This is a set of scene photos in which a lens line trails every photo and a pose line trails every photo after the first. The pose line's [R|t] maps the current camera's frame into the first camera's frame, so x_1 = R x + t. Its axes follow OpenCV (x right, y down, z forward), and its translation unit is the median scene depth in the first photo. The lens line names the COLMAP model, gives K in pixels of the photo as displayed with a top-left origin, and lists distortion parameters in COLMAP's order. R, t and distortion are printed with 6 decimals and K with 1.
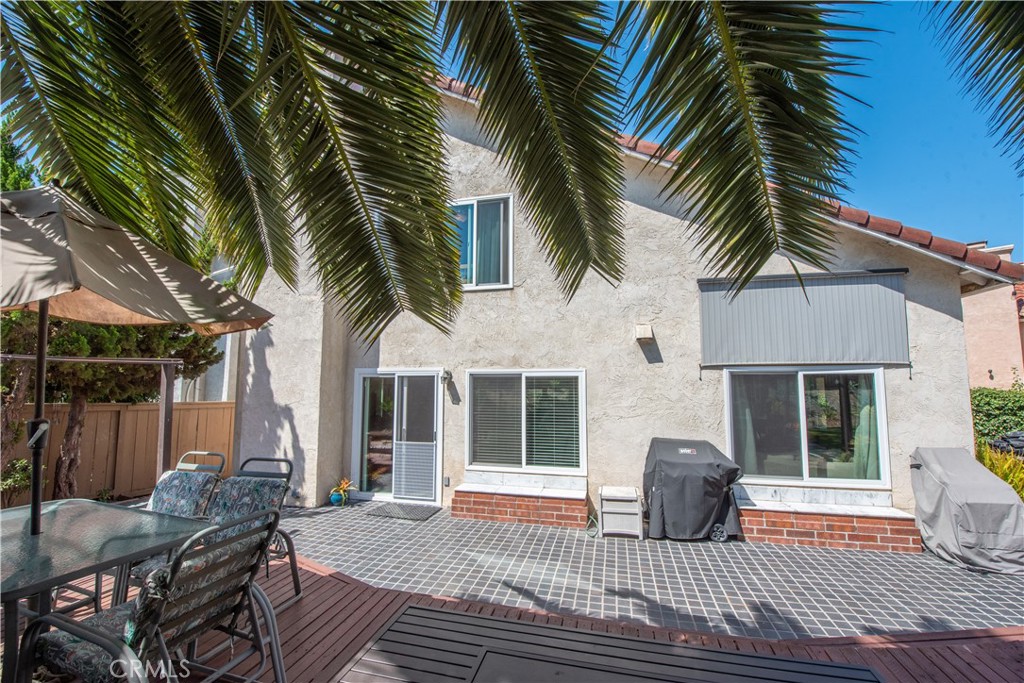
lens RADIAL K [[414.3, 0, 511.4], [0, 414.3, 345.0], [0, 0, 1]] dist [-0.018138, -0.001135]
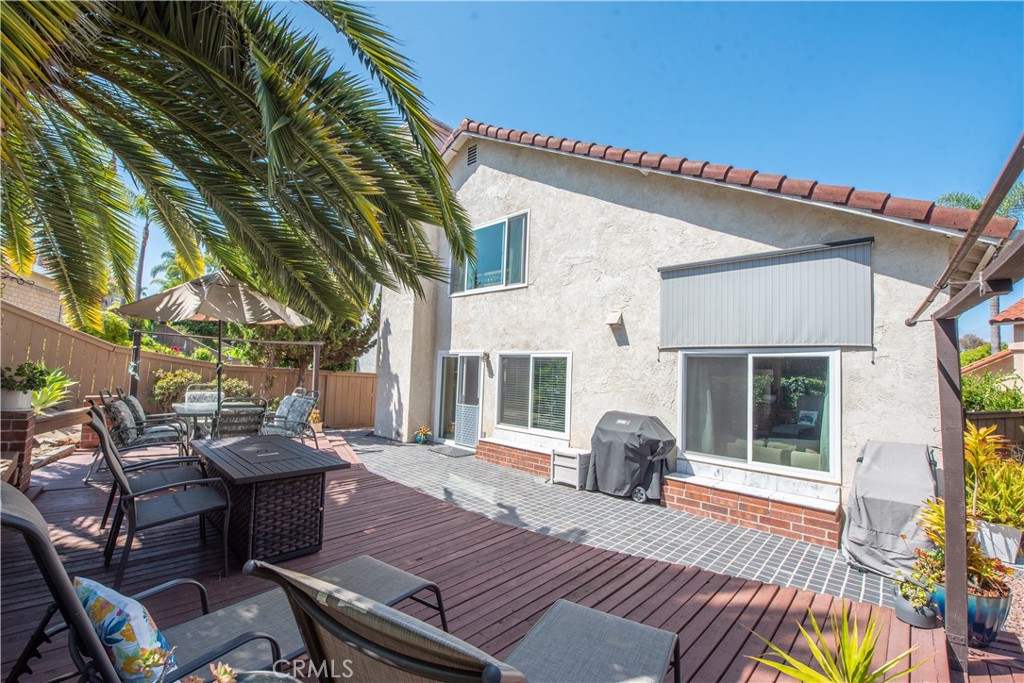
lens RADIAL K [[414.3, 0, 497.0], [0, 414.3, 343.3], [0, 0, 1]] dist [-0.018138, -0.001135]
pose [[0.866579, -0.001096, -0.499039, 0.684294], [0.011215, 0.999788, 0.017280, 0.014918], [0.498914, -0.020571, 0.866407, -0.161036]]
